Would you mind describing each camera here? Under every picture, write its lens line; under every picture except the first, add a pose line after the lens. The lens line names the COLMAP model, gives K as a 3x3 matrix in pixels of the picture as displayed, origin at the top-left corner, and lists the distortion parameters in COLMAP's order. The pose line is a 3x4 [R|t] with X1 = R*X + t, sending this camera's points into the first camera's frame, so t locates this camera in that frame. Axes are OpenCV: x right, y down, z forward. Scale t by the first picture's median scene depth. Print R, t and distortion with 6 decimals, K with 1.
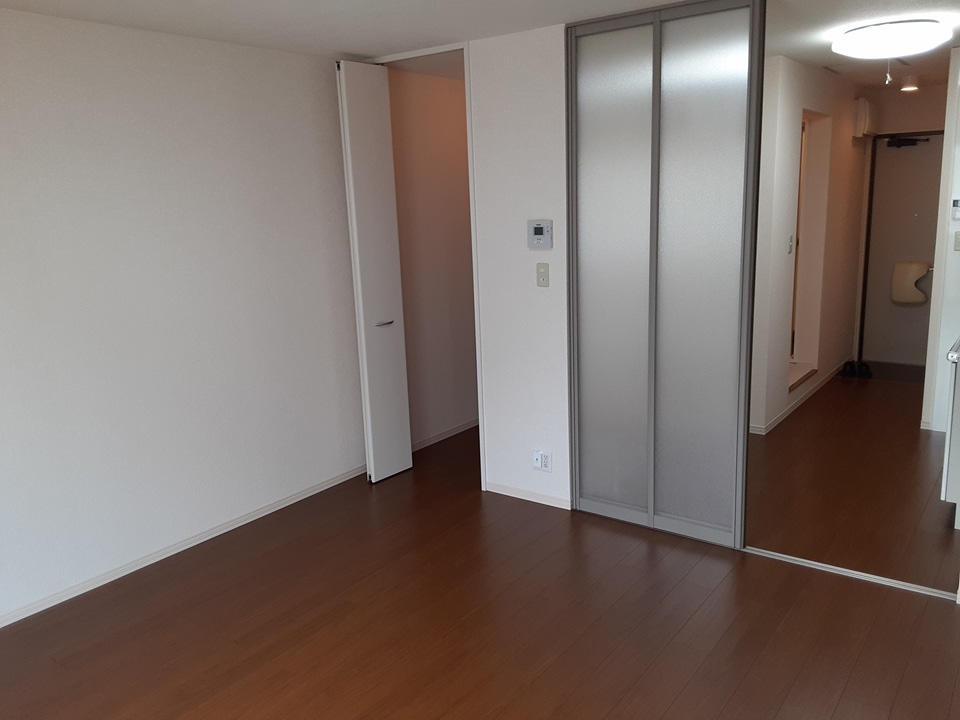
lens RADIAL K [[775.2, 0, 475.4], [0, 775.2, 367.9], [0, 0, 1]] dist [0.114870, -0.164662]
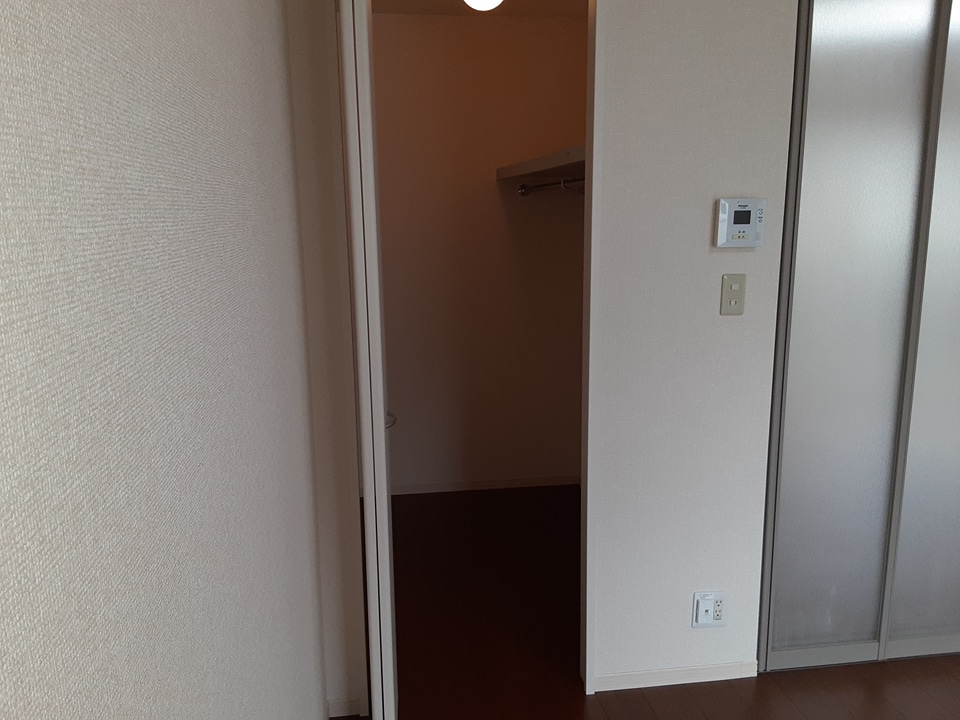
lens RADIAL K [[775.2, 0, 475.4], [0, 775.2, 367.9], [0, 0, 1]] dist [0.114870, -0.164662]
pose [[0.708434, -0.114138, 0.696487, -0.457858], [0.136946, 0.990312, 0.022994, -0.105772], [-0.692364, 0.079091, 0.717201, 0.722928]]
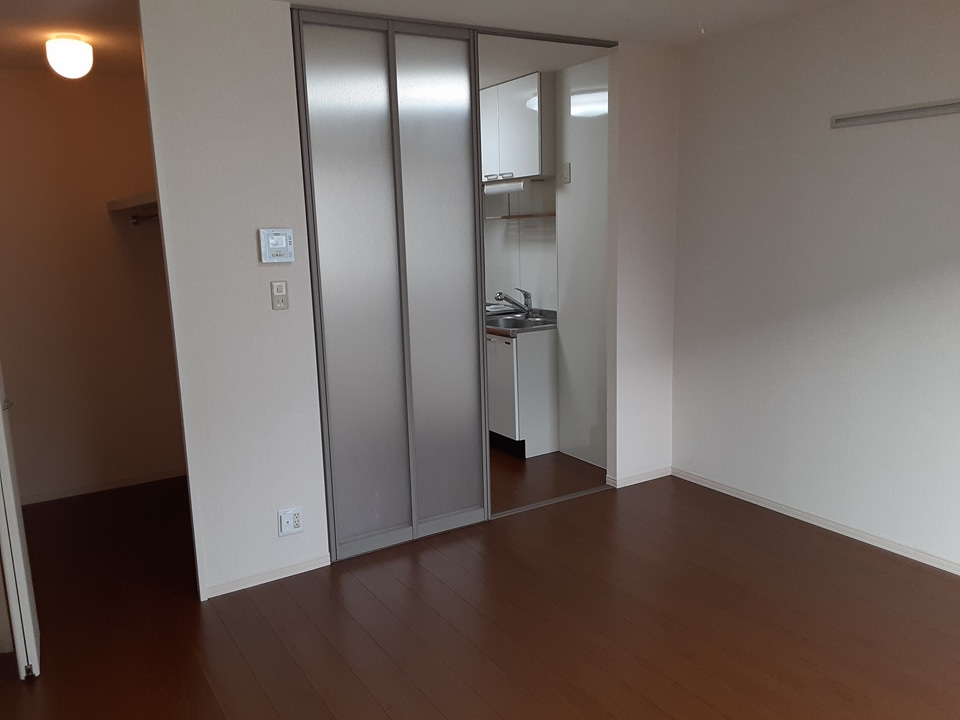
lens RADIAL K [[775.2, 0, 475.4], [0, 775.2, 367.9], [0, 0, 1]] dist [0.114870, -0.164662]
pose [[0.353946, -0.140066, 0.924718, -0.619049], [0.215523, 0.974327, 0.065087, -0.053676], [-0.910095, 0.176261, 0.375047, 0.514747]]
